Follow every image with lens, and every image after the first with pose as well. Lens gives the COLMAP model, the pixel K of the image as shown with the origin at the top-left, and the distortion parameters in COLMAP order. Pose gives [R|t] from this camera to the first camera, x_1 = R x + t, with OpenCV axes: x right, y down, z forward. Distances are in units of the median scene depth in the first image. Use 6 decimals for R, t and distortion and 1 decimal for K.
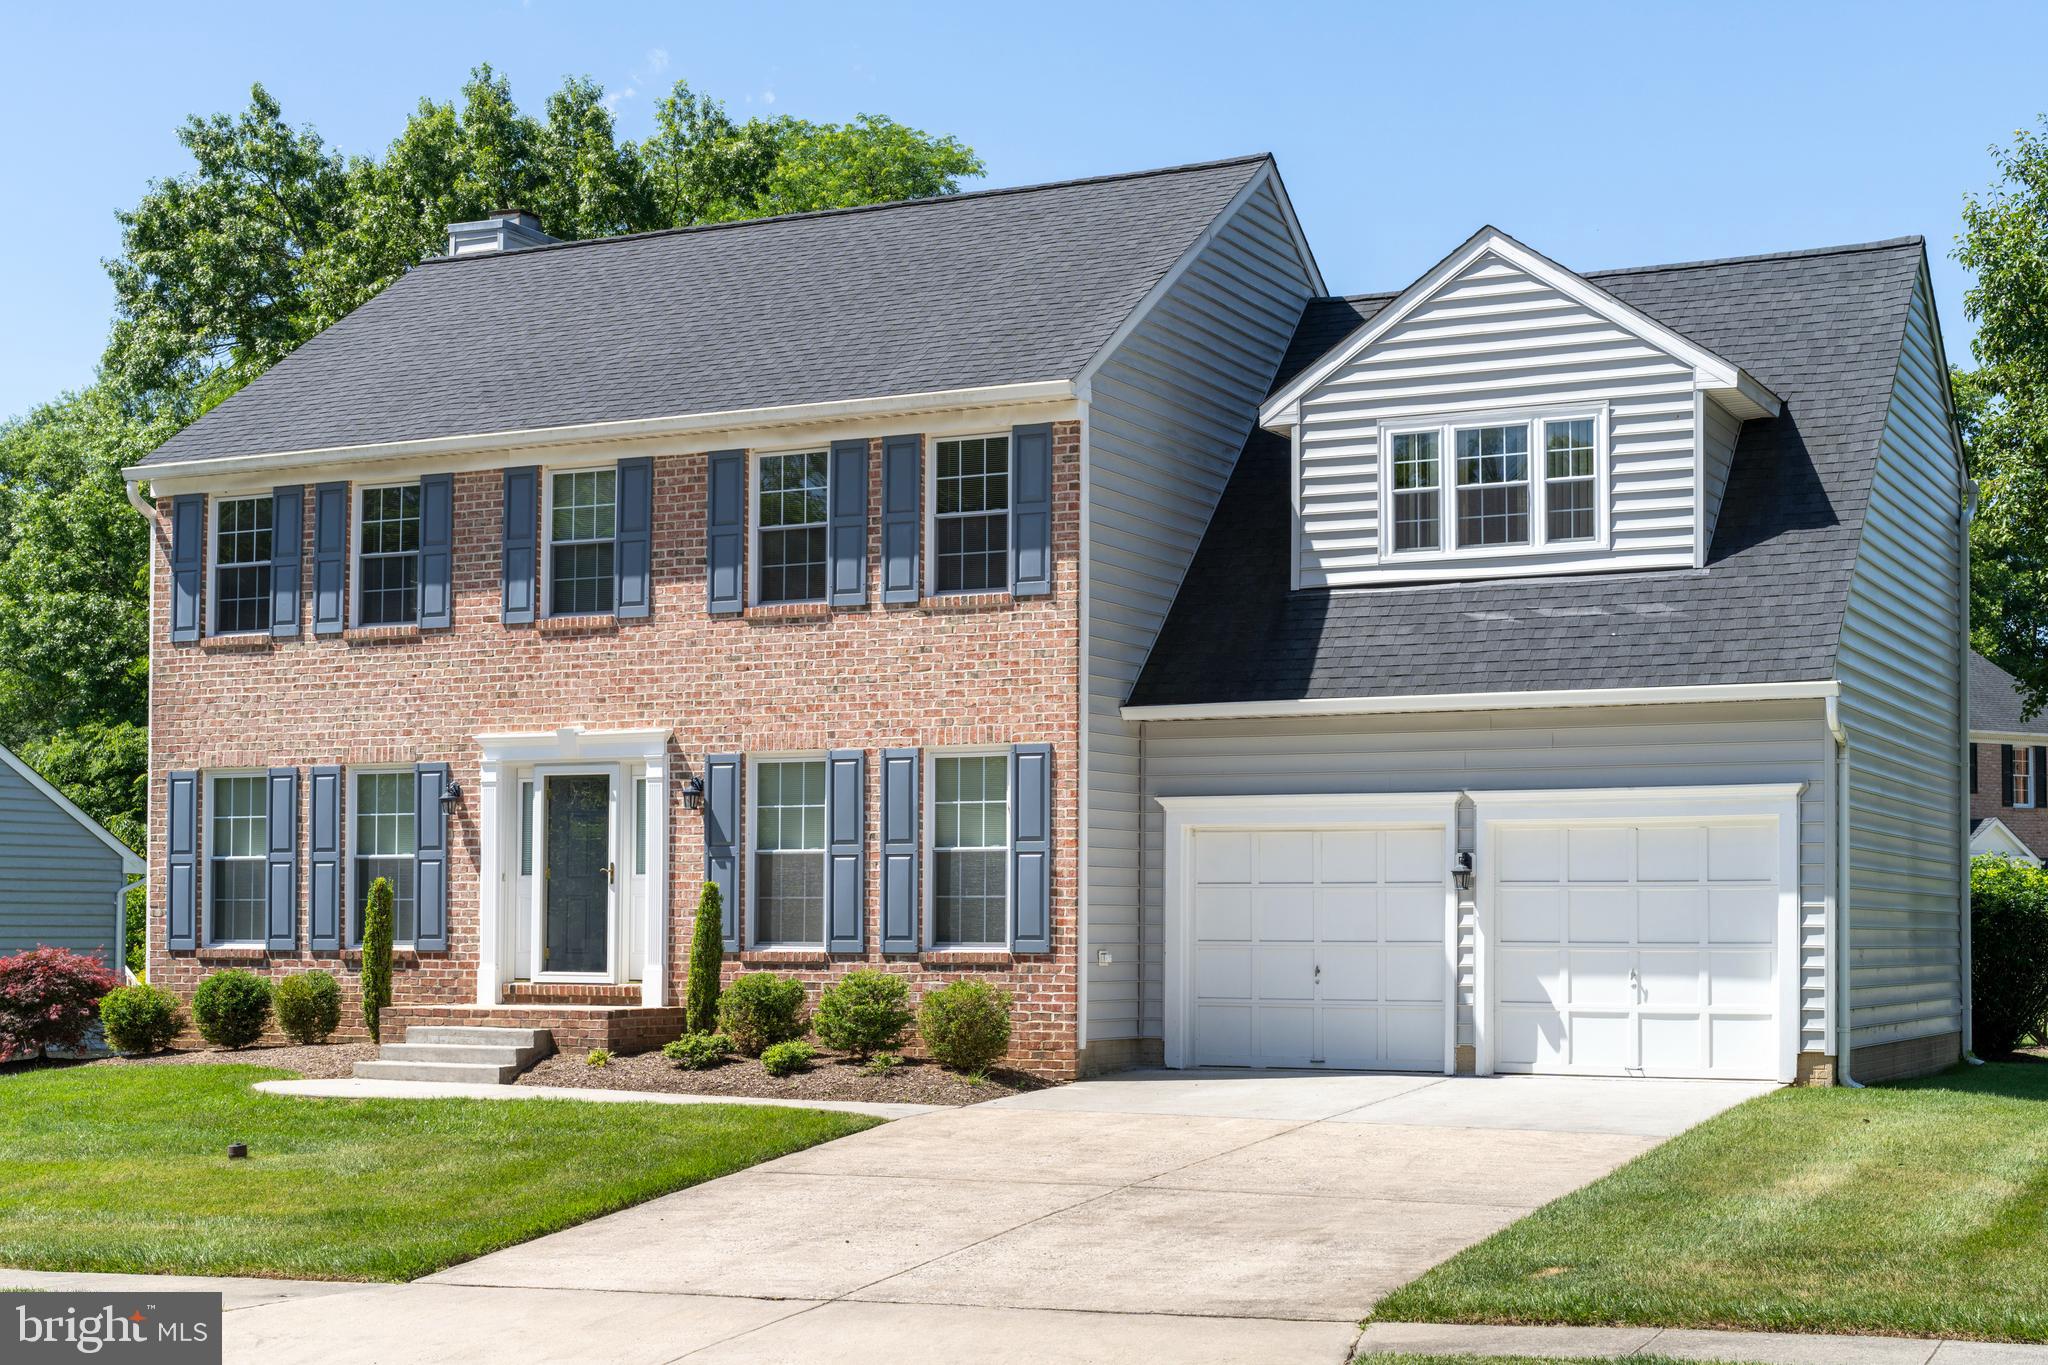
lens RADIAL K [[2968.8, 0, 1024.0], [0, 2968.8, 684.6], [0, 0, 1]] dist [0.003668, 0.000000]
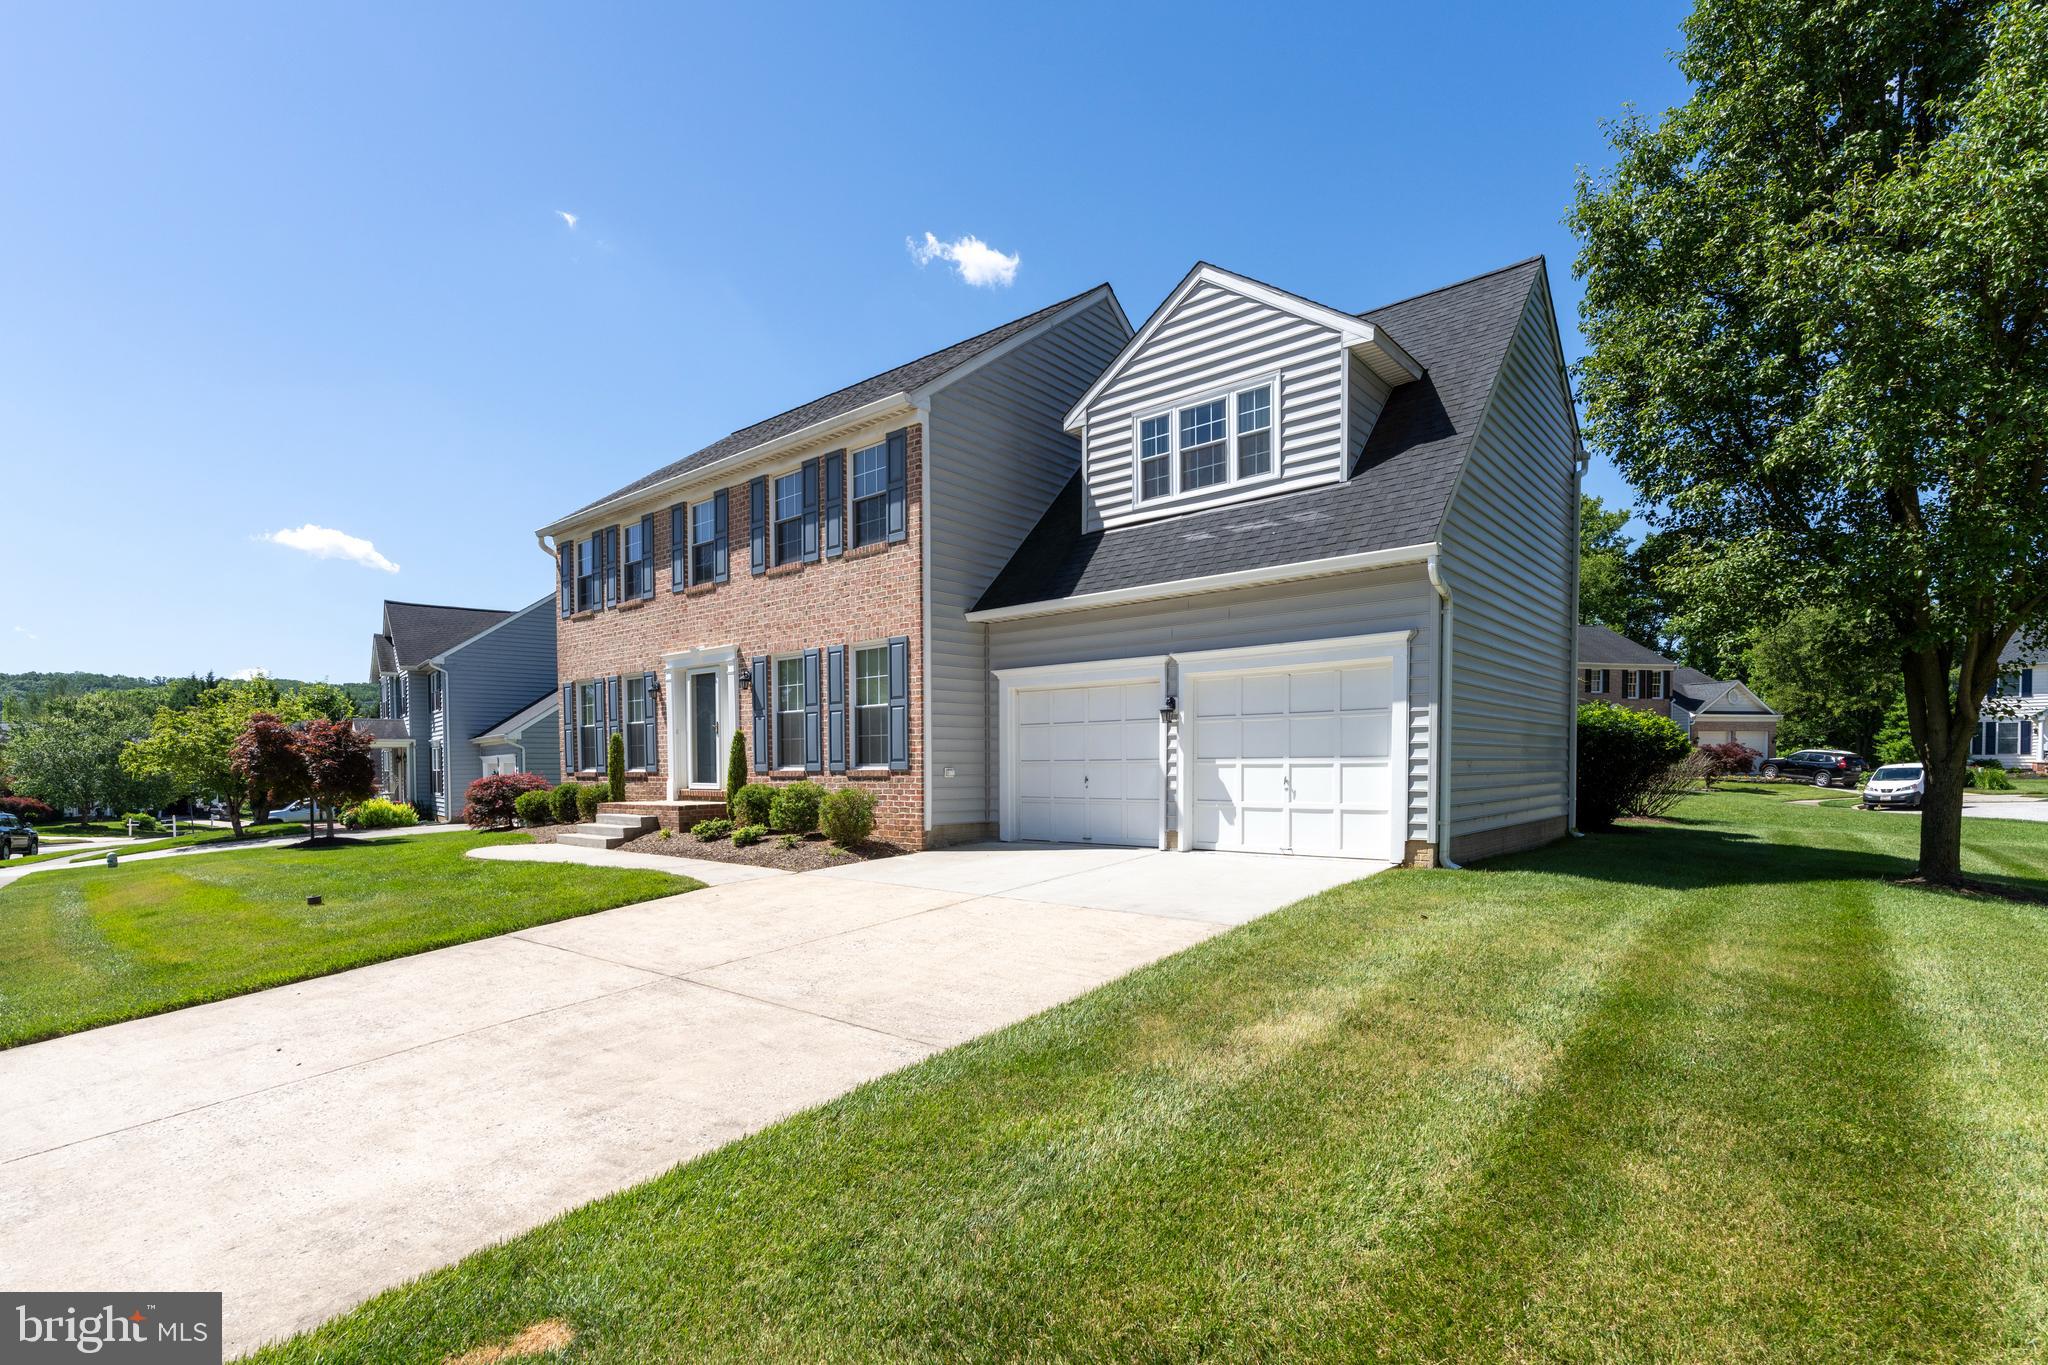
lens RADIAL K [[956.8, 0, 1008.2], [0, 956.8, 771.3], [0, 0, 1]] dist [0.002194, 0.000418]
pose [[0.966542, -0.009755, -0.256322, 0.185041], [0.032685, 0.995815, 0.085350, 0.048760], [0.254416, -0.090872, 0.962816, 0.514430]]
